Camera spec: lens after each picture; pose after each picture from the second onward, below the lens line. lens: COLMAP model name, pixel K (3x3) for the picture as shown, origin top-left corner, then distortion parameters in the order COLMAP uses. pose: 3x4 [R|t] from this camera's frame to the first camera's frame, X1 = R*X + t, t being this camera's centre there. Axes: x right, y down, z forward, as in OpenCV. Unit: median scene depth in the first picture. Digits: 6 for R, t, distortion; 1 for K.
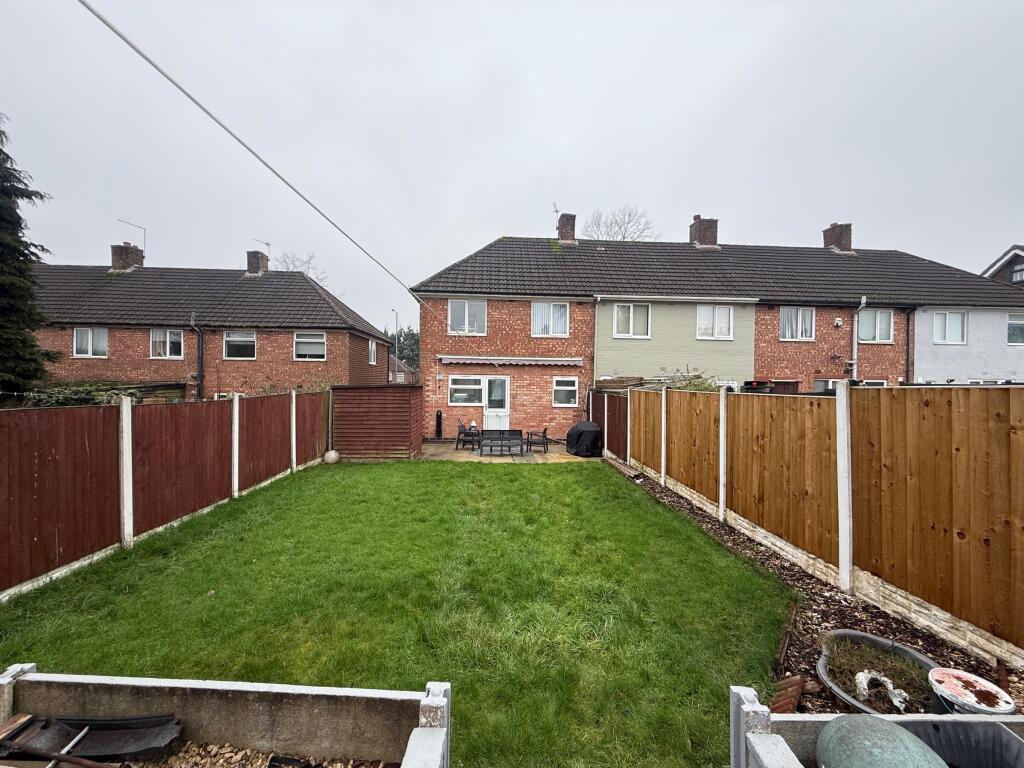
lens RADIAL K [[407.6, 0, 506.9], [0, 407.6, 381.8], [0, 0, 1]] dist [-0.002738, 0.000345]
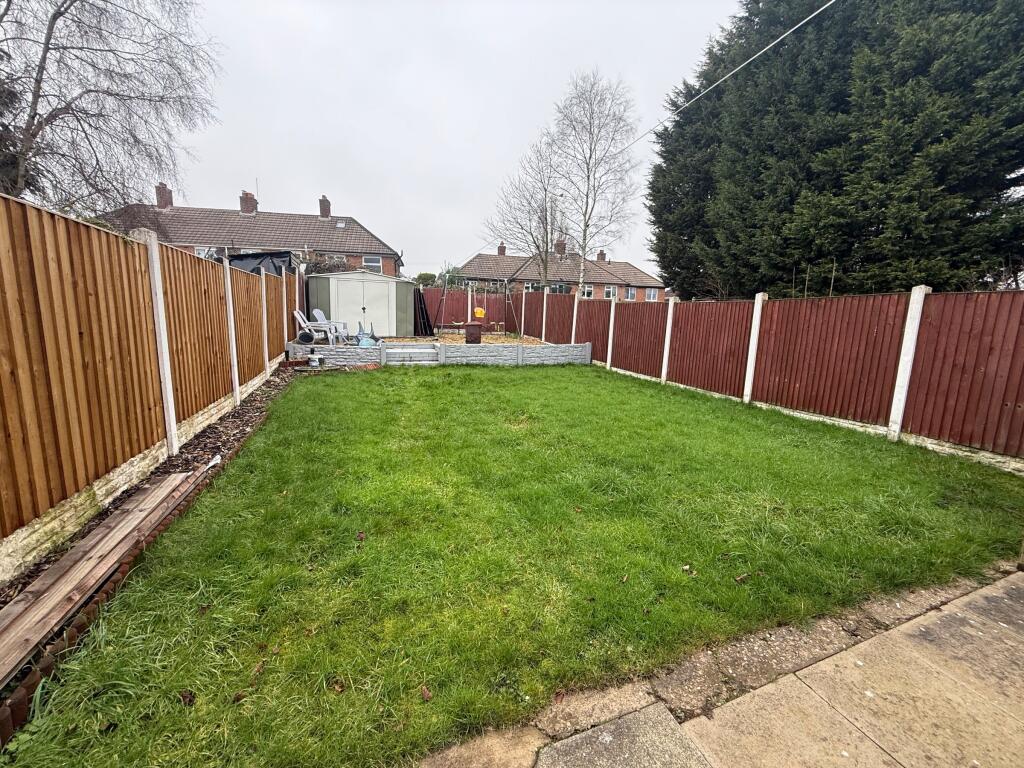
lens RADIAL K [[407.6, 0, 507.6], [0, 407.6, 390.1], [0, 0, 1]] dist [-0.002738, 0.000345]
pose [[-0.950728, 0.019648, -0.309403, 0.092563], [-0.037435, 0.983413, 0.177477, 0.045664], [0.307758, 0.180315, -0.934222, 0.806728]]
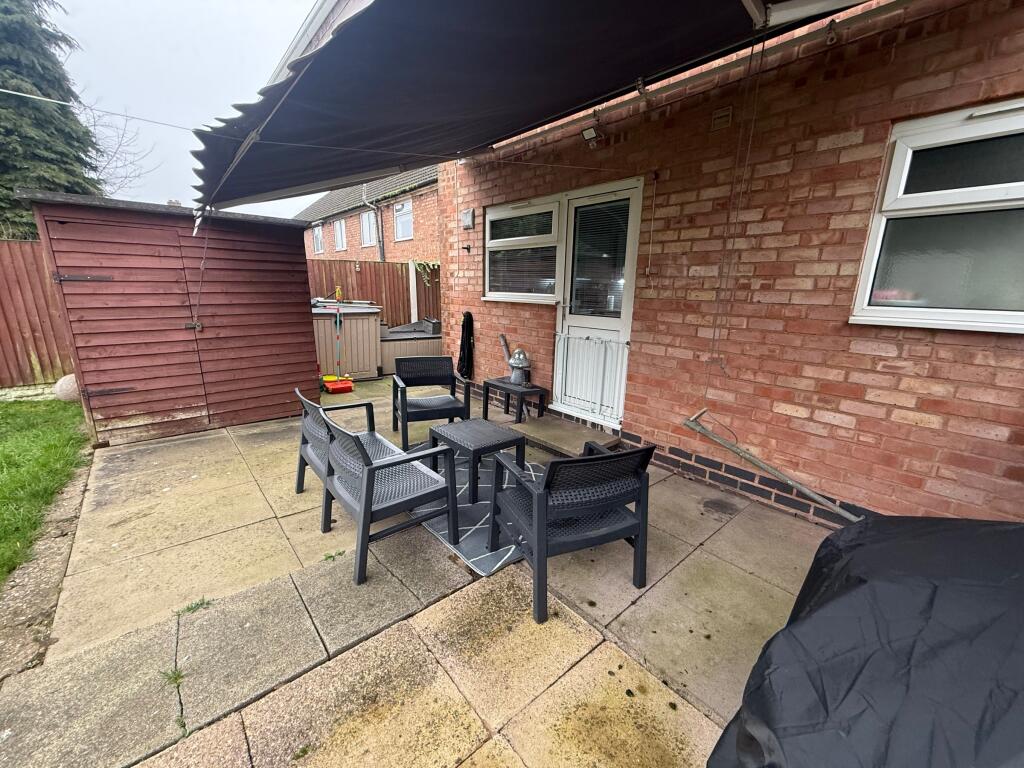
lens RADIAL K [[407.6, 0, 507.8], [0, 407.6, 383.6], [0, 0, 1]] dist [-0.002738, 0.000345]
pose [[0.610444, 0.182447, -0.770760, 0.161535], [-0.007856, 0.974456, 0.224442, 0.048928], [0.792020, -0.130955, 0.596284, 0.782418]]
